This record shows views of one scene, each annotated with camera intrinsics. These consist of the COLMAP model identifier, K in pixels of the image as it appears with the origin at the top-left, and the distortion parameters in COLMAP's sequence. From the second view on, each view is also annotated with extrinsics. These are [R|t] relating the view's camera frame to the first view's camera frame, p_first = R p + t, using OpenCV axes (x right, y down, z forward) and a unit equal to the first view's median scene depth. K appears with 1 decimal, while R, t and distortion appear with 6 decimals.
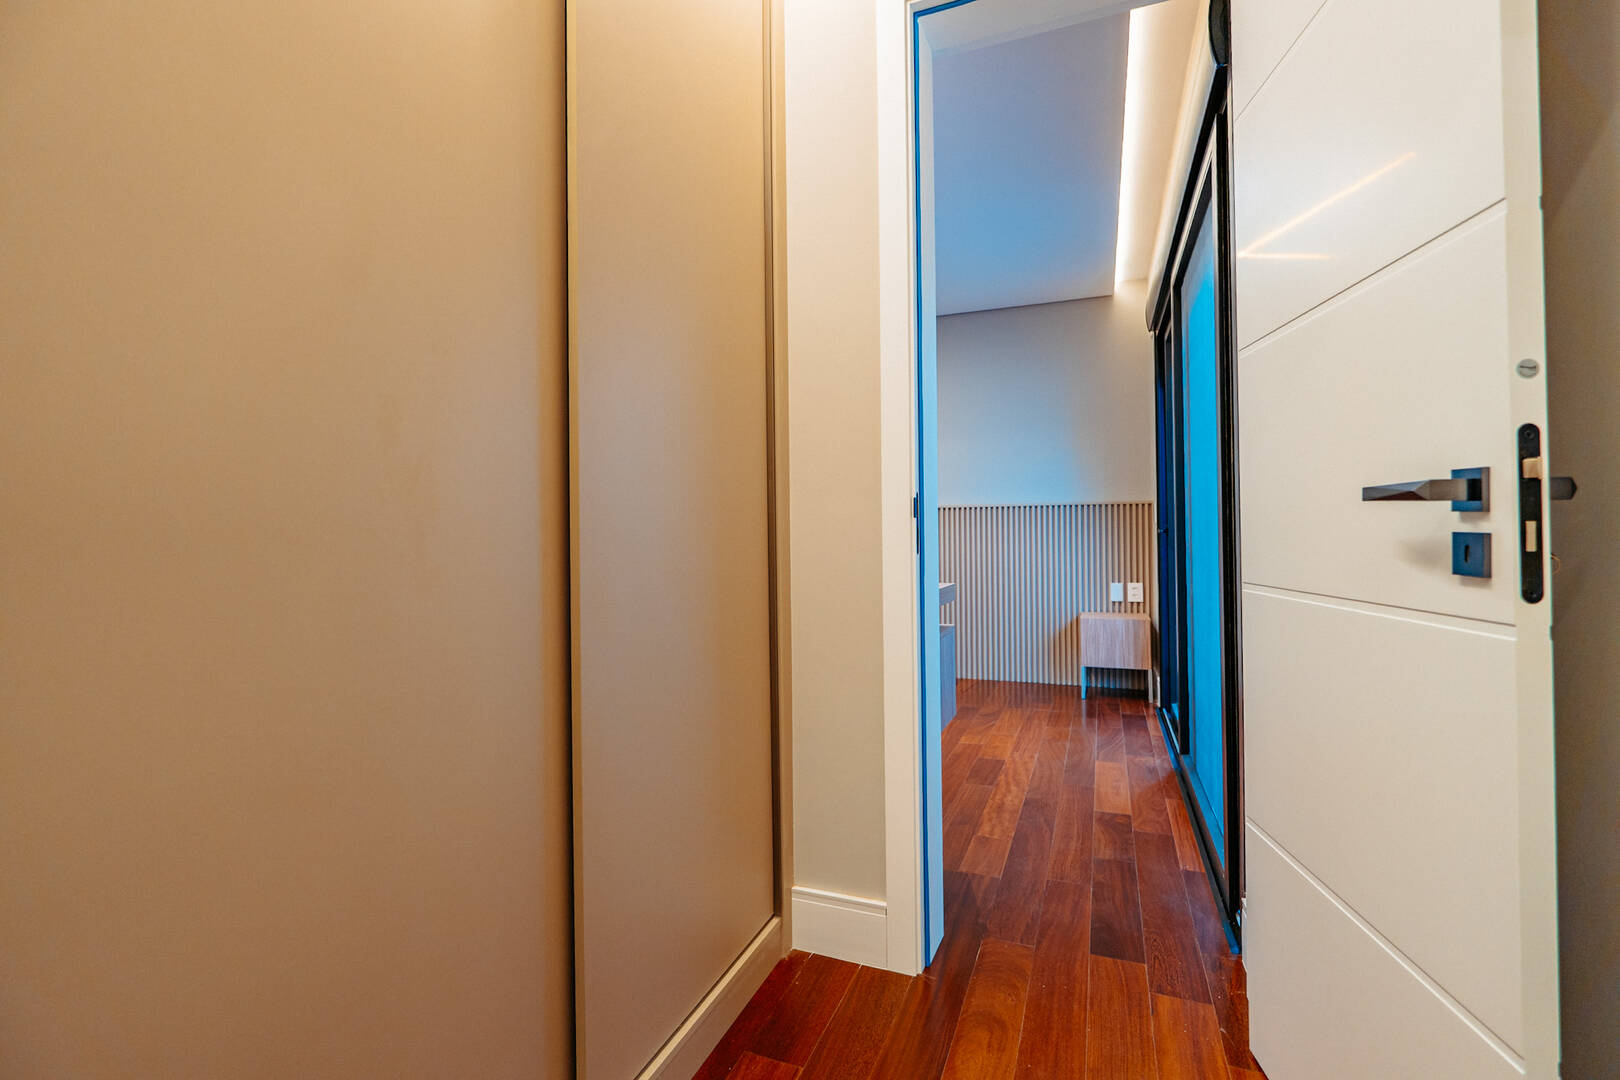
lens RADIAL K [[748.9, 0, 801.5], [0, 748.9, 531.2], [0, 0, 1]] dist [-0.003829, -0.000466]
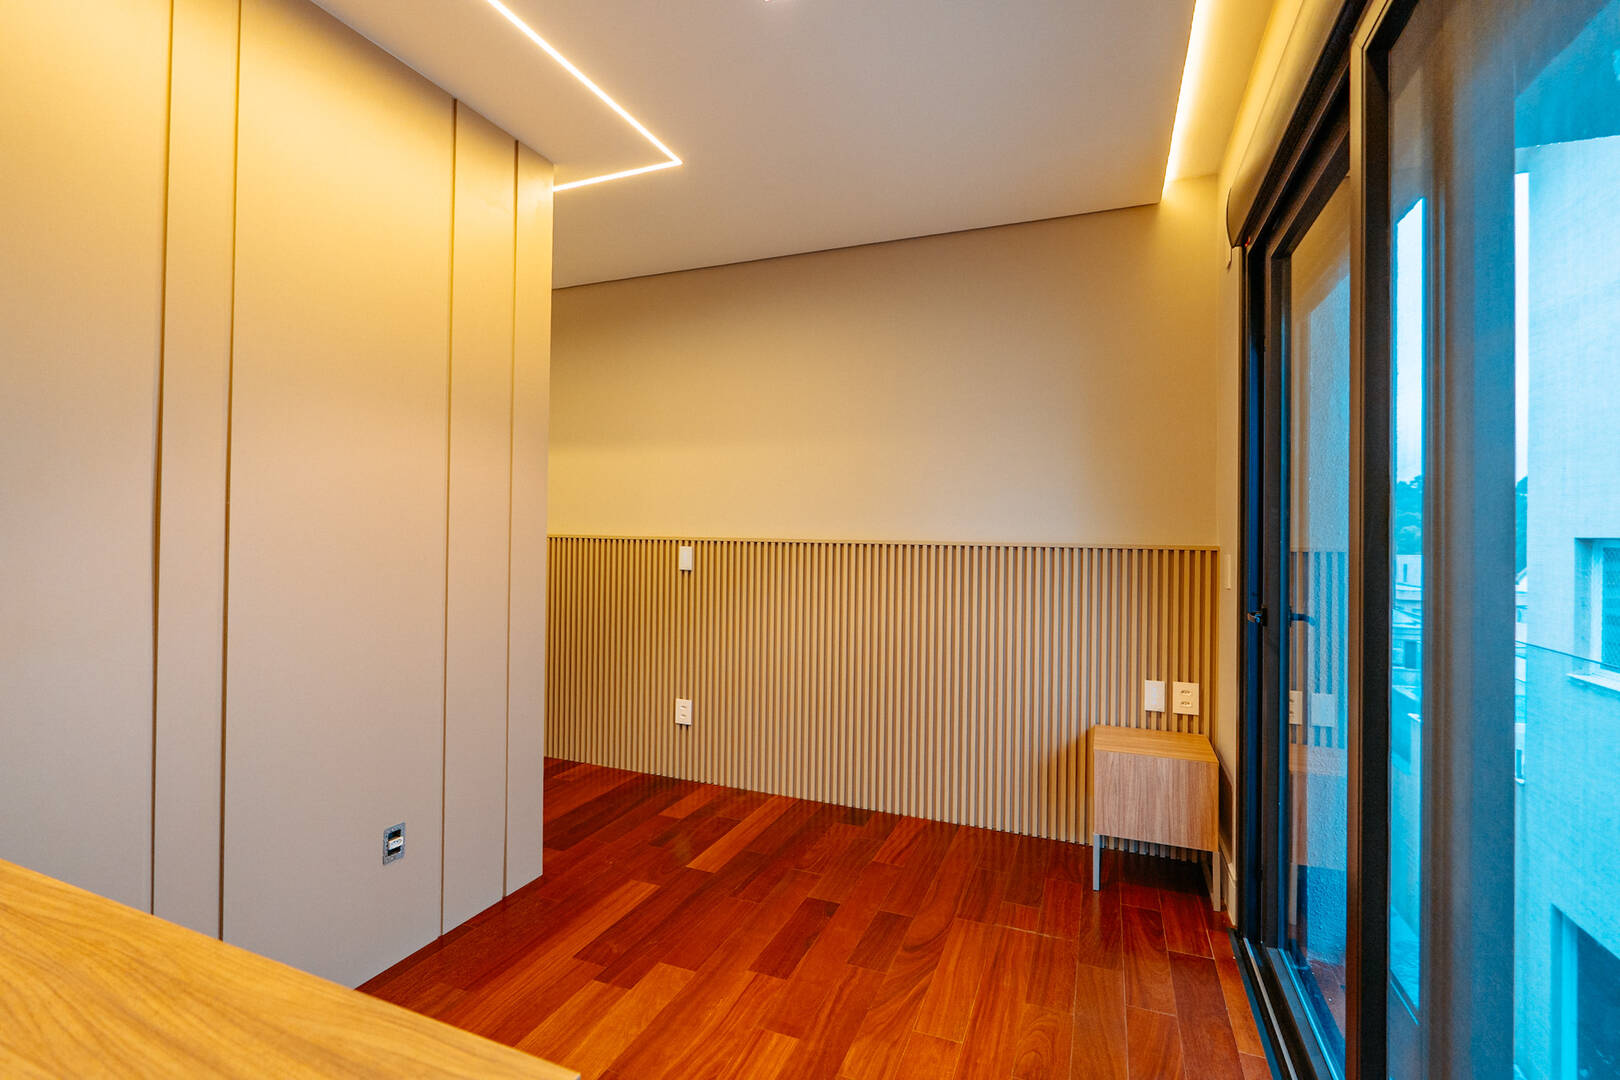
lens RADIAL K [[748.9, 0, 801.5], [0, 748.9, 531.2], [0, 0, 1]] dist [-0.003829, -0.000466]
pose [[0.999738, 0.022896, 0.000183, 0.136175], [-0.022896, 0.999722, 0.005631, -0.048616], [-0.000055, -0.005634, 0.999984, 0.404454]]
